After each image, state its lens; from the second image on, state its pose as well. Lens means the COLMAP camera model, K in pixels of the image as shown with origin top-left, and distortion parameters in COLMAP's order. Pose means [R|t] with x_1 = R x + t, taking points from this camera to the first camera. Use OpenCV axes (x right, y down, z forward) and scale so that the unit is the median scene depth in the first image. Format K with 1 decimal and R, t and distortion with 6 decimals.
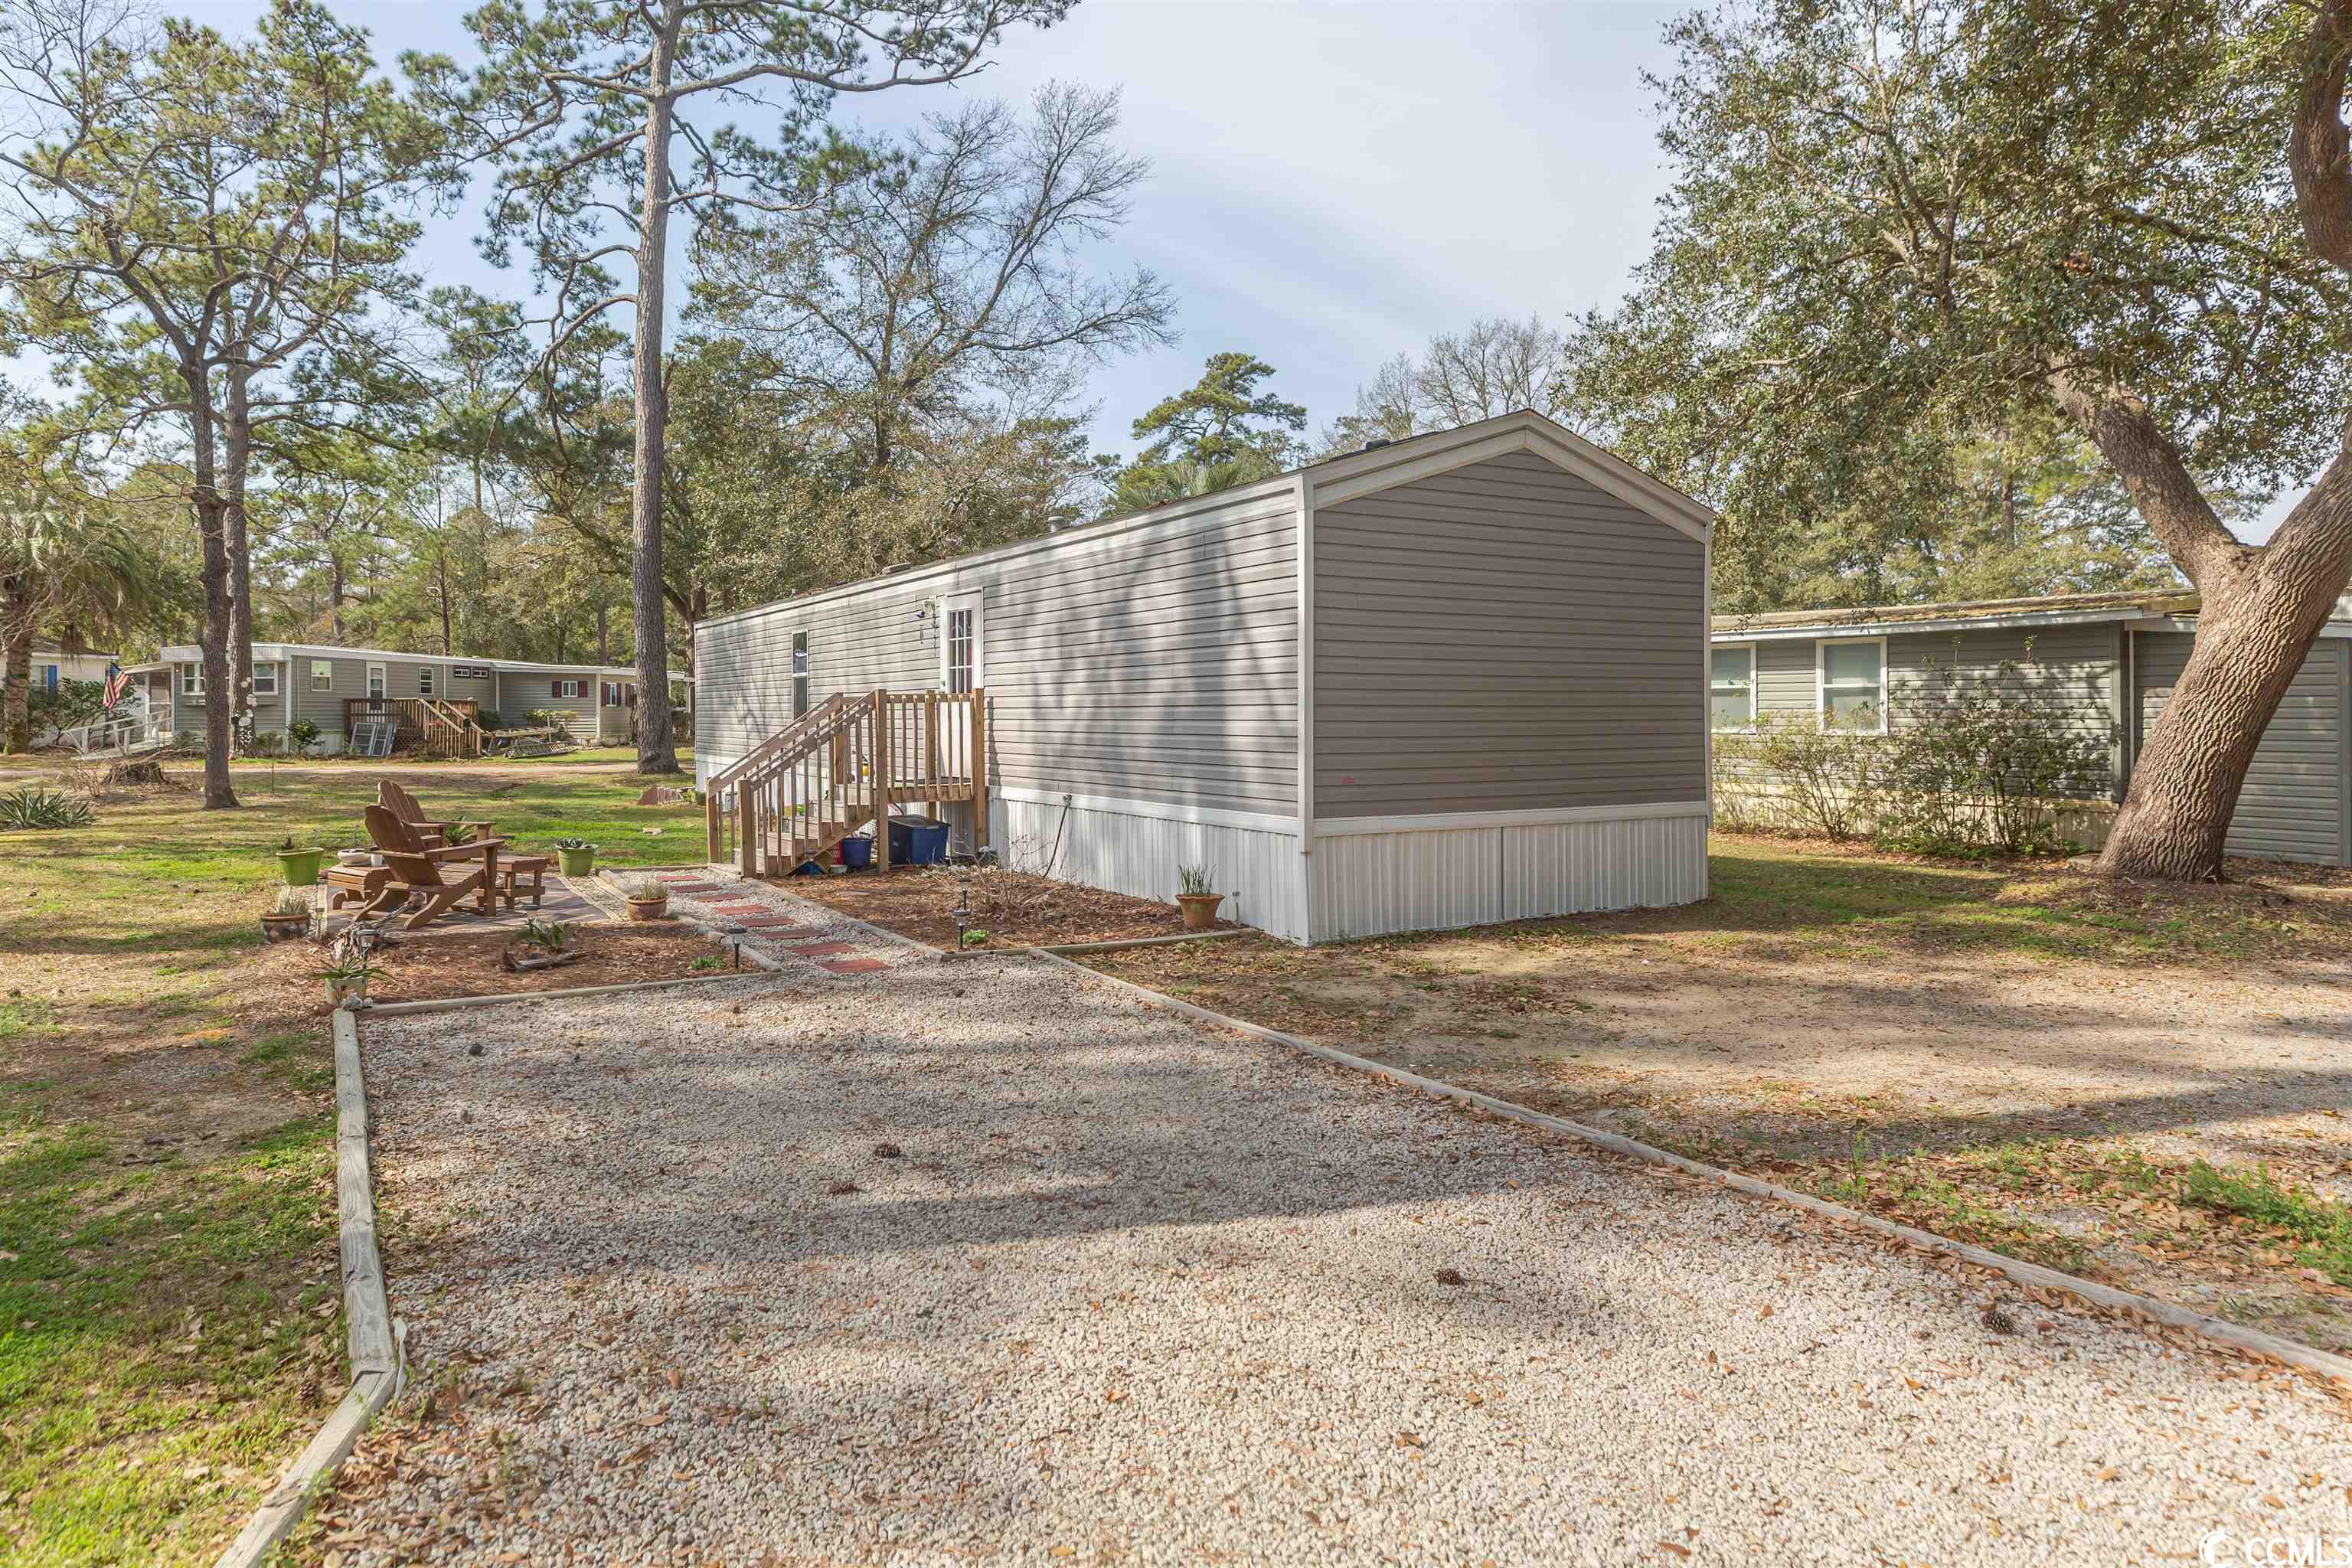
lens RADIAL K [[1558.1, 0, 1176.3], [0, 1558.1, 707.5], [0, 0, 1]] dist [-0.010489, -0.003368]
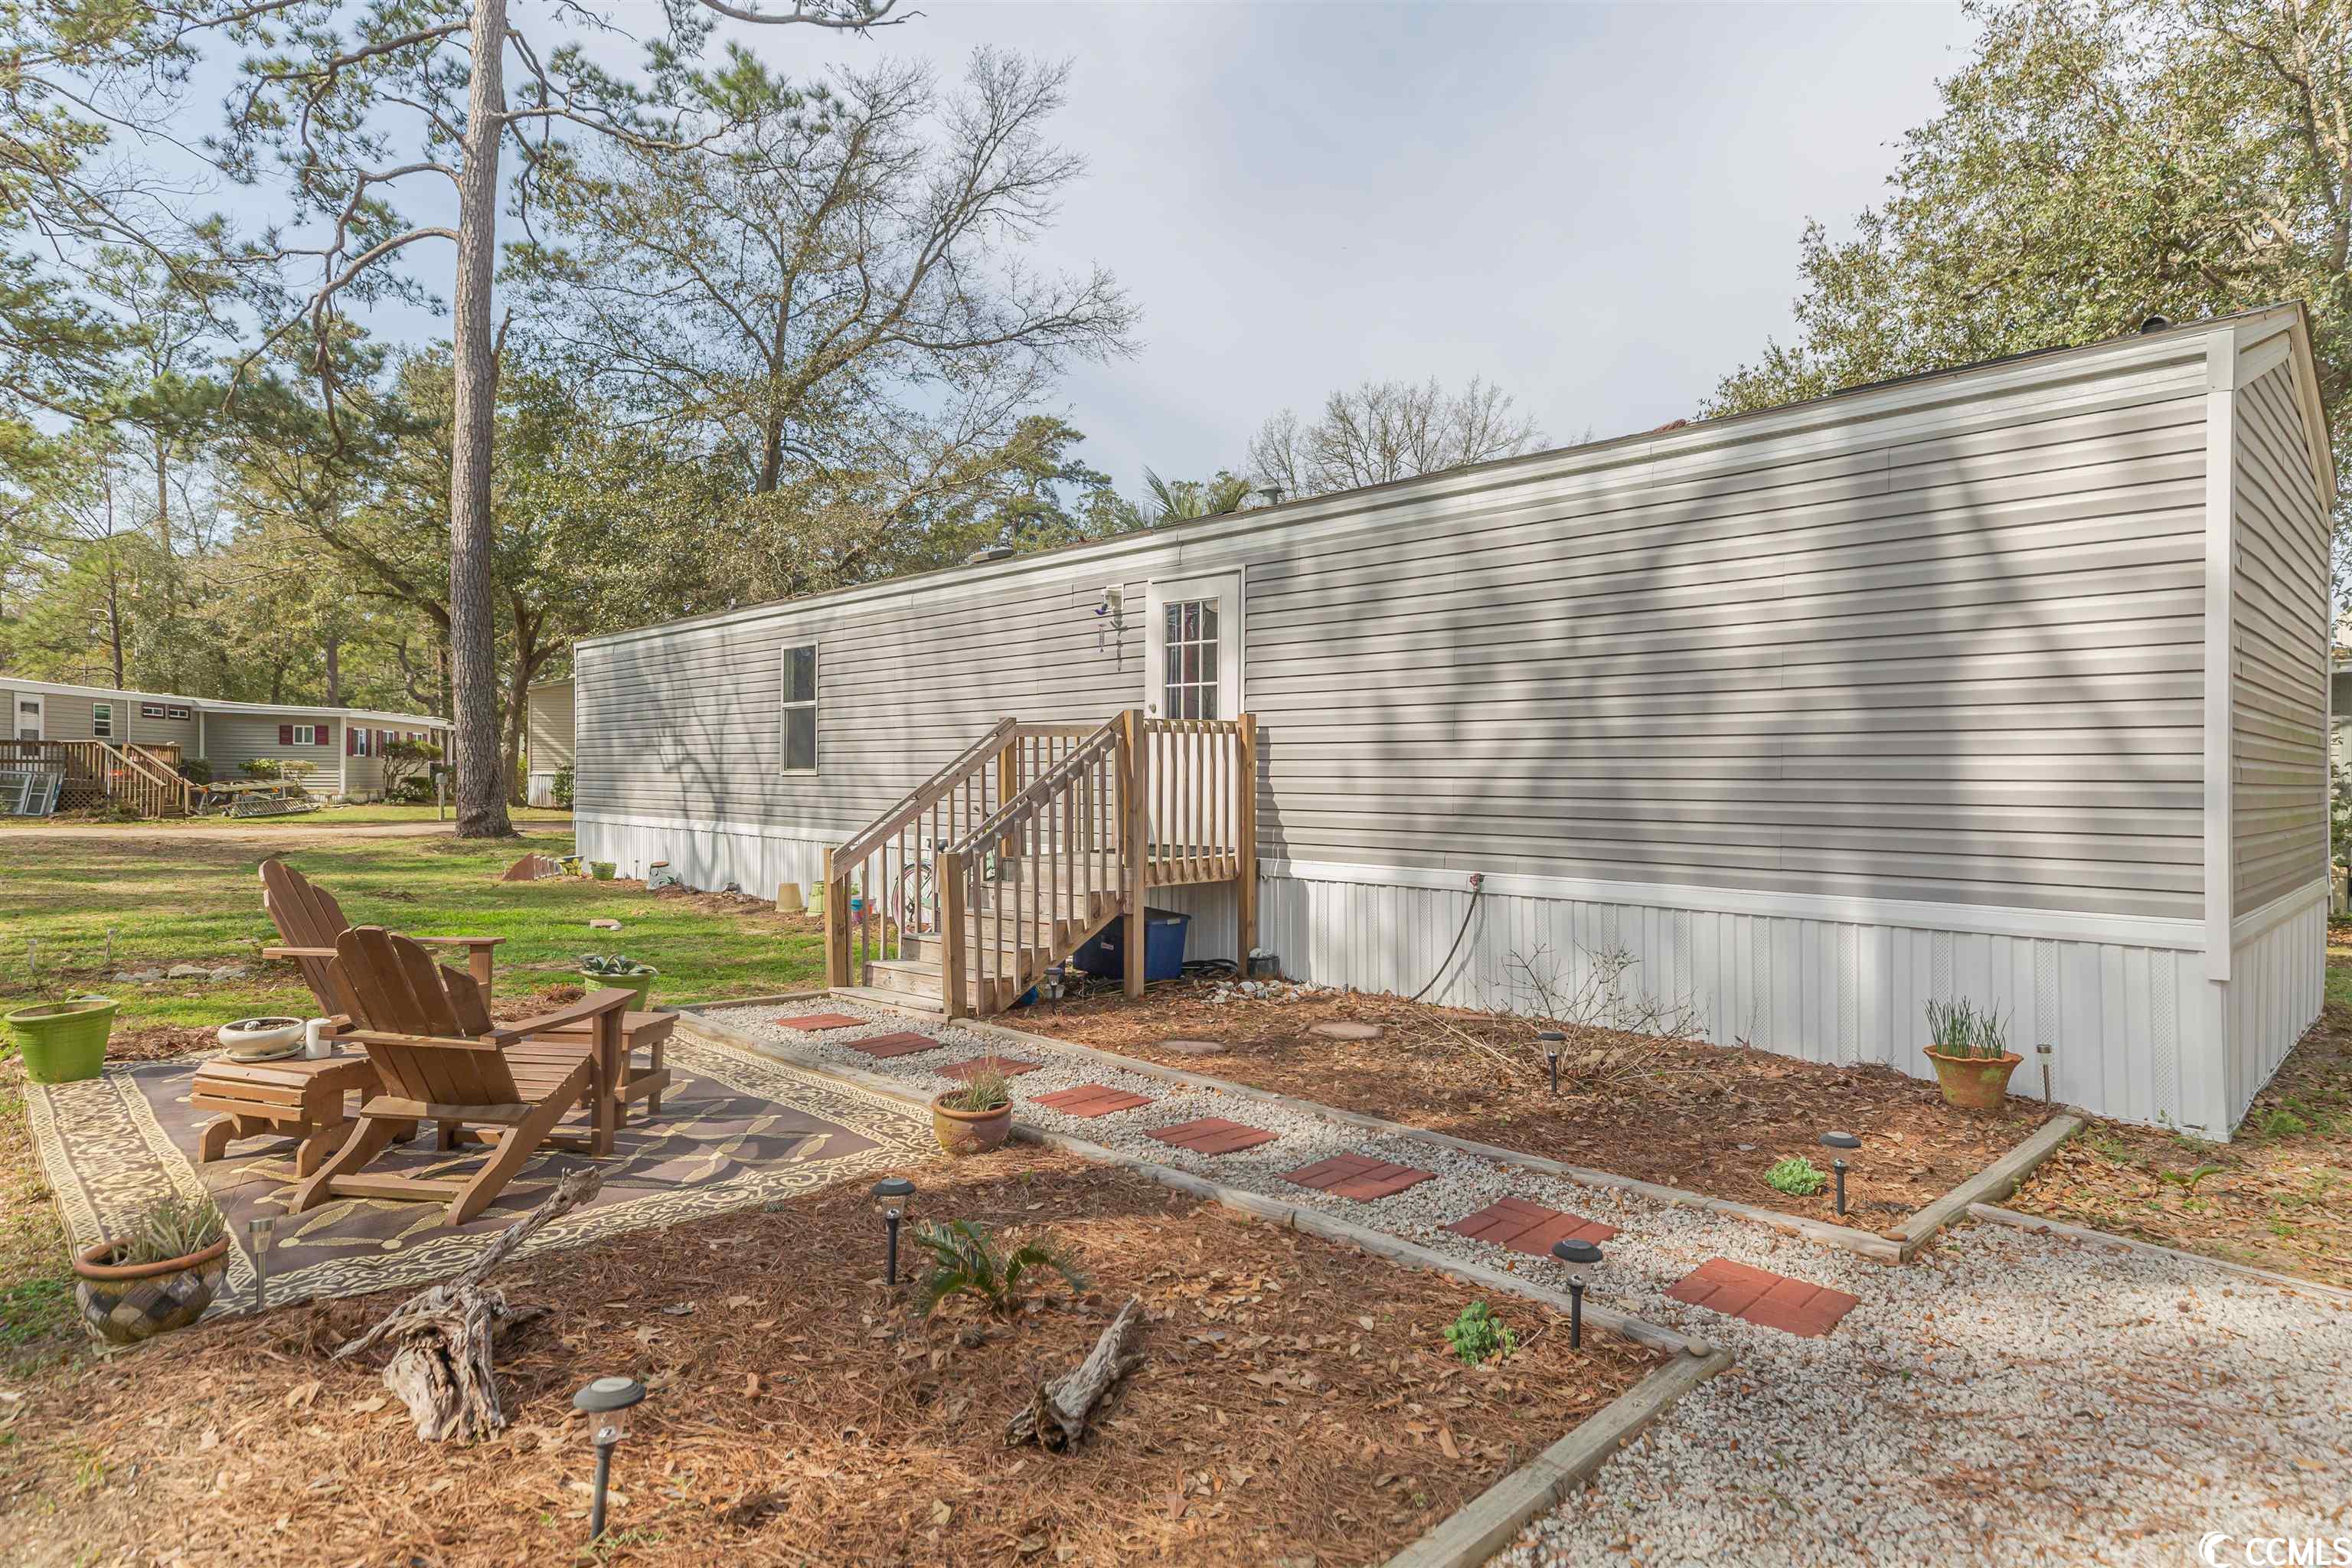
lens RADIAL K [[1305.0, 0, 1178.0], [0, 1305.0, 778.8], [0, 0, 1]] dist [0.001280, 0.000233]
pose [[0.960977, 0.010005, 0.276448, -0.170556], [-0.010397, 0.999946, -0.000047, 0.008641], [-0.276433, -0.002829, 0.961029, 0.254532]]
